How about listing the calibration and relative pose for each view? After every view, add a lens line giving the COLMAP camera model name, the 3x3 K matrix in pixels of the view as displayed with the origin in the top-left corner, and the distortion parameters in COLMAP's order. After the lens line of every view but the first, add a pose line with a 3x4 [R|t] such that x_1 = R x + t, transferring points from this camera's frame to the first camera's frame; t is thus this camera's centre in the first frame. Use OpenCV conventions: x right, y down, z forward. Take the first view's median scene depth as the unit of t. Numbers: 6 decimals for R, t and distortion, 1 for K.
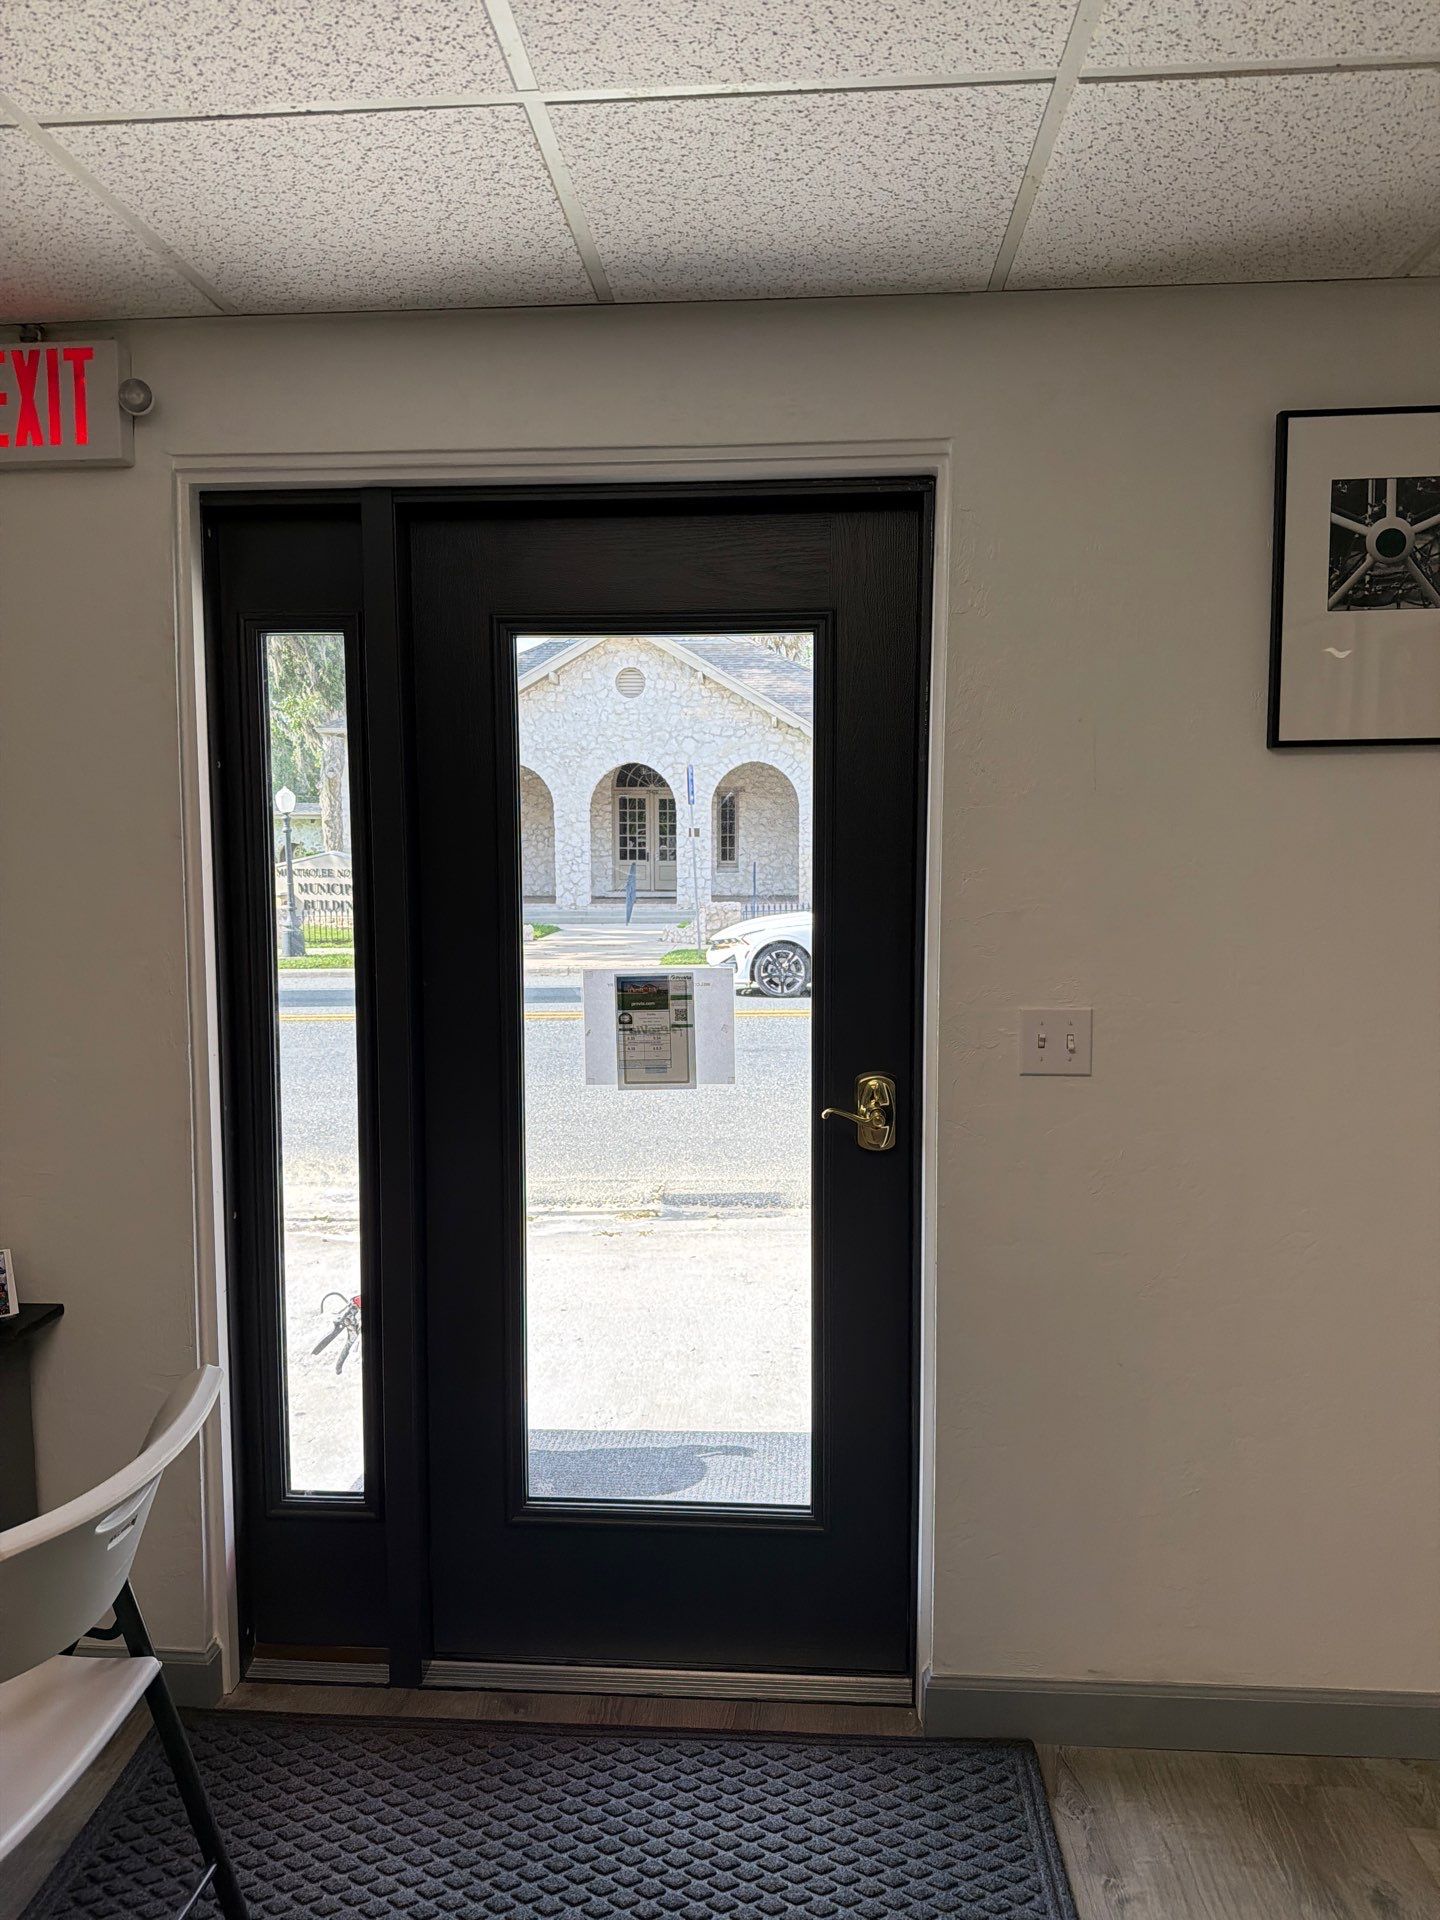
lens RADIAL K [[1363.0, 0, 710.3], [0, 1363.0, 970.2], [0, 0, 1]] dist [0.011698, -0.011344]
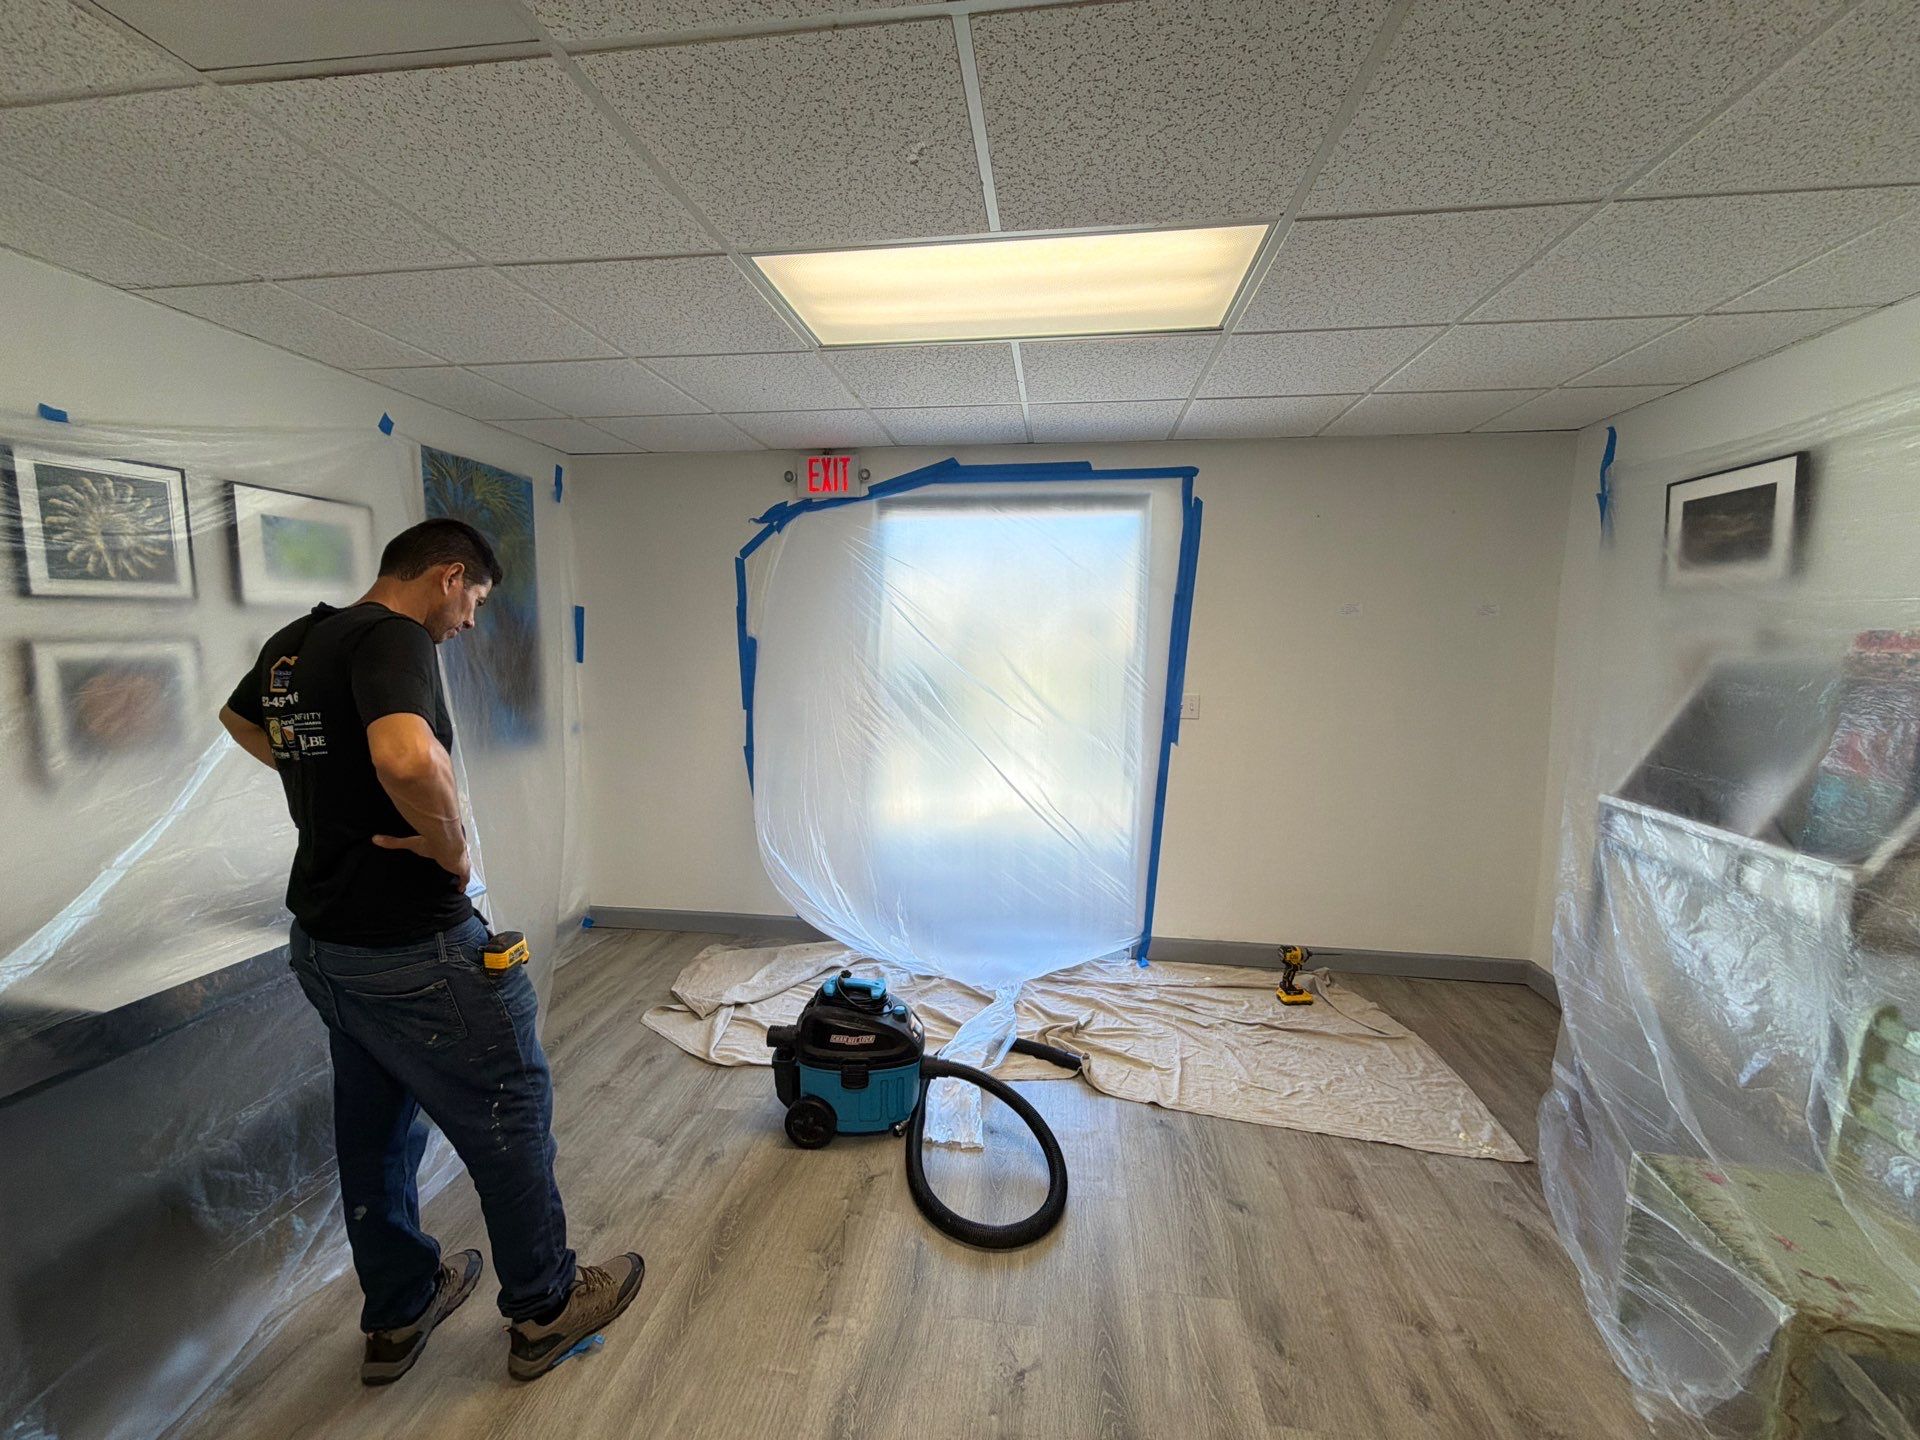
lens RADIAL K [[763.7, 0, 961.2], [0, 763.7, 713.5], [0, 0, 1]] dist [-0.004513, 0.001098]
pose [[0.997991, 0.020679, -0.059889, -0.106314], [-0.020025, 0.999733, 0.011490, 0.055871], [0.060110, -0.010268, 0.998139, -0.563904]]
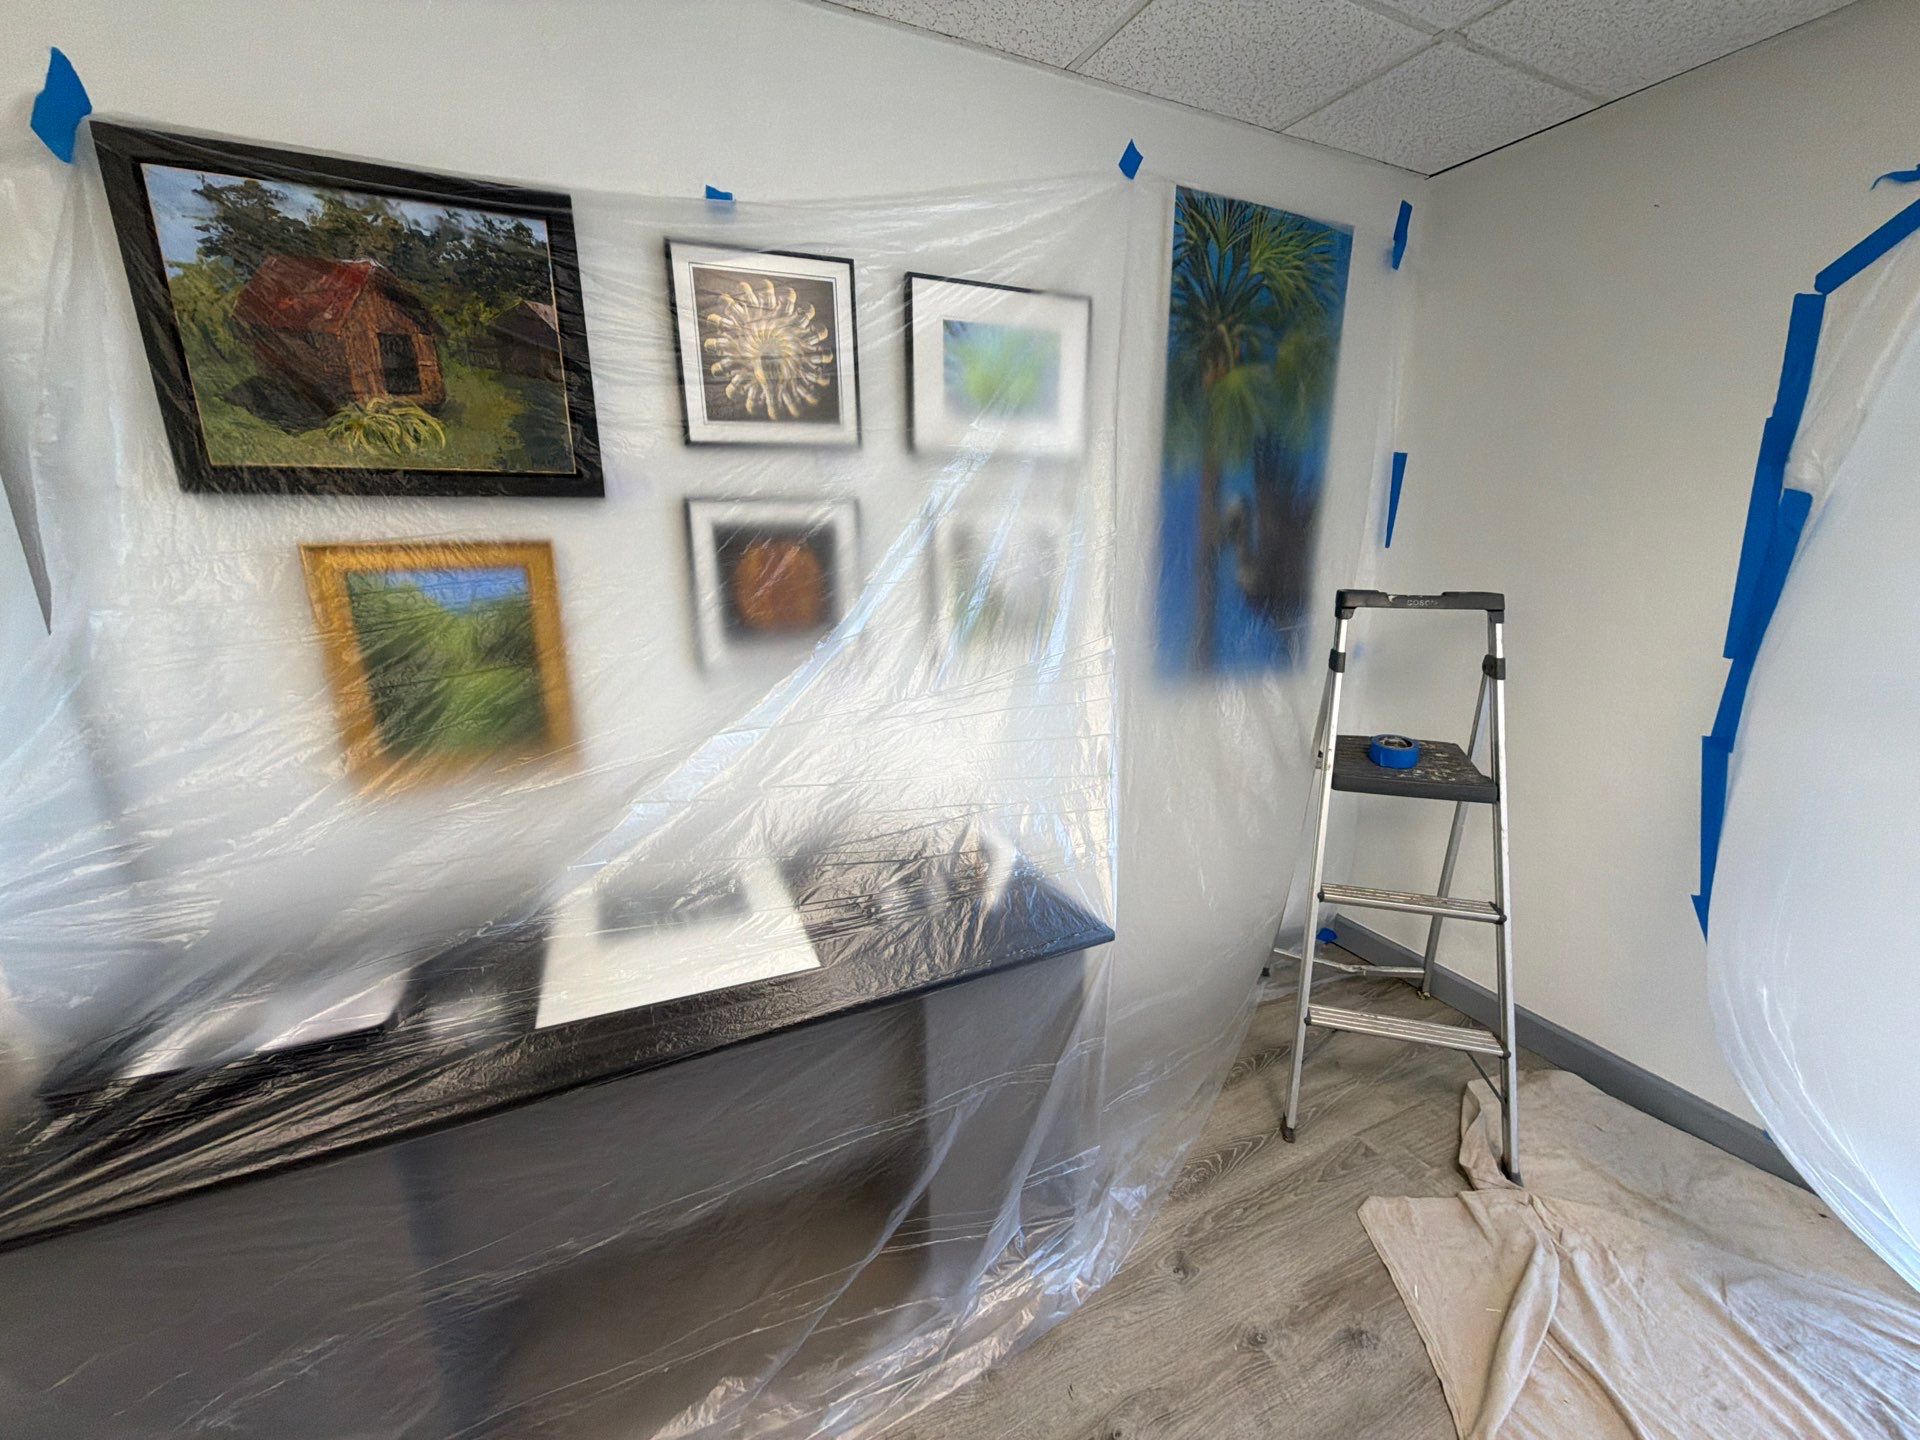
lens RADIAL K [[753.0, 0, 964.5], [0, 753.0, 716.8], [0, 0, 1]] dist [-0.004199, 0.001342]
pose [[0.490245, 0.219700, -0.843440, -0.402431], [-0.079185, 0.974934, 0.207926, 0.038643], [0.867980, -0.035147, 0.495354, 0.032446]]
